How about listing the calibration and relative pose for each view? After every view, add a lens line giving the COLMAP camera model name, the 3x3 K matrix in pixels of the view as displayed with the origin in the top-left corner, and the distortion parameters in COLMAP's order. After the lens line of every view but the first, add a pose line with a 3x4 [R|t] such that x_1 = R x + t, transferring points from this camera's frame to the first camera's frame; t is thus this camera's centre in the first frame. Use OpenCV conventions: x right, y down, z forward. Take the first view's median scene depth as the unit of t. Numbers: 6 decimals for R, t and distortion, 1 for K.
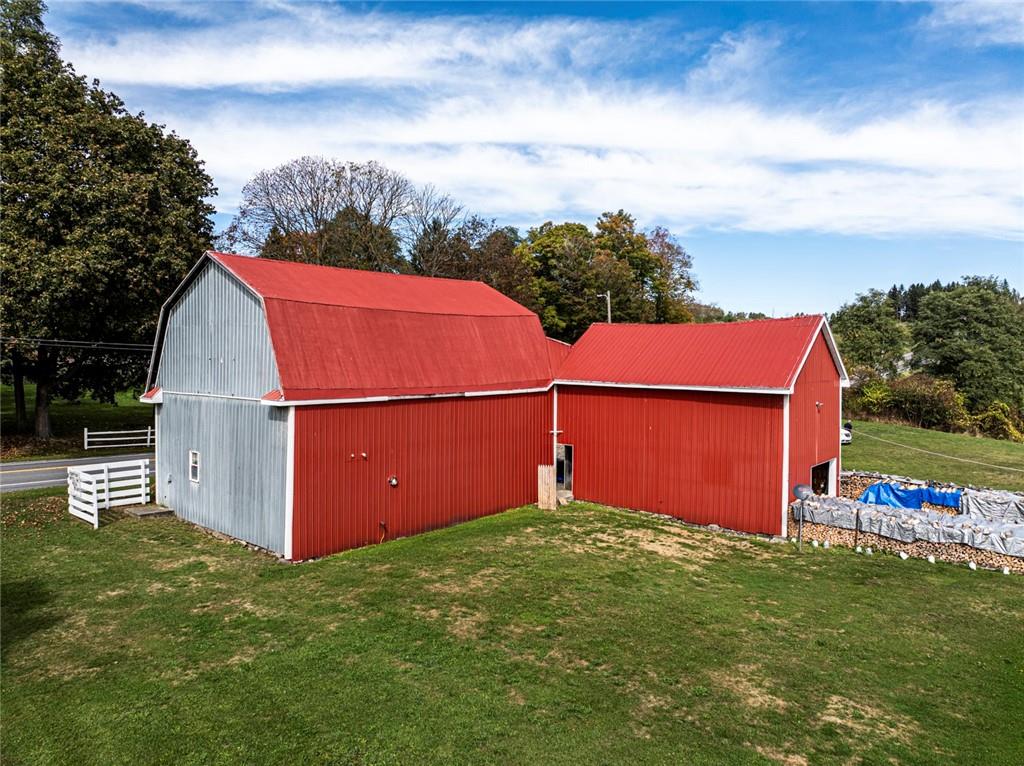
lens RADIAL K [[724.0, 0, 508.4], [0, 724.0, 378.3], [0, 0, 1]] dist [-0.051500, 0.027148]
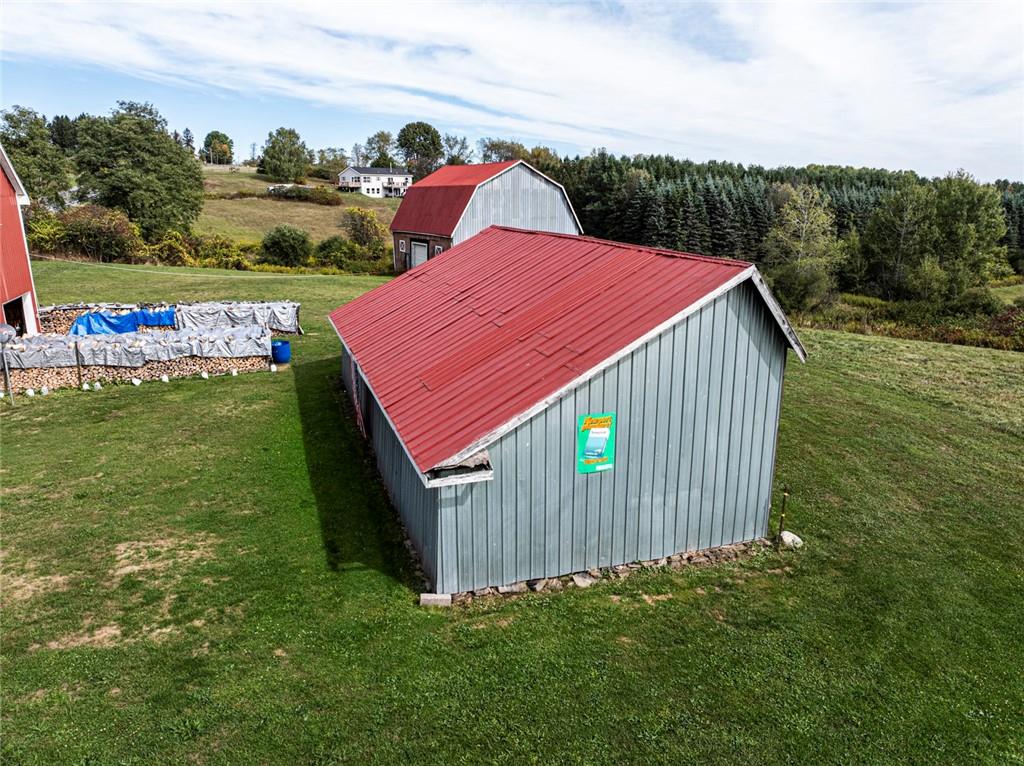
lens RADIAL K [[724.0, 0, 511.1], [0, 724.0, 381.6], [0, 0, 1]] dist [-0.051500, 0.027148]
pose [[0.484058, -0.218658, 0.847276, 0.004522], [0.032421, 0.972092, 0.232347, 0.047666], [-0.874435, -0.085000, 0.477638, 0.128883]]
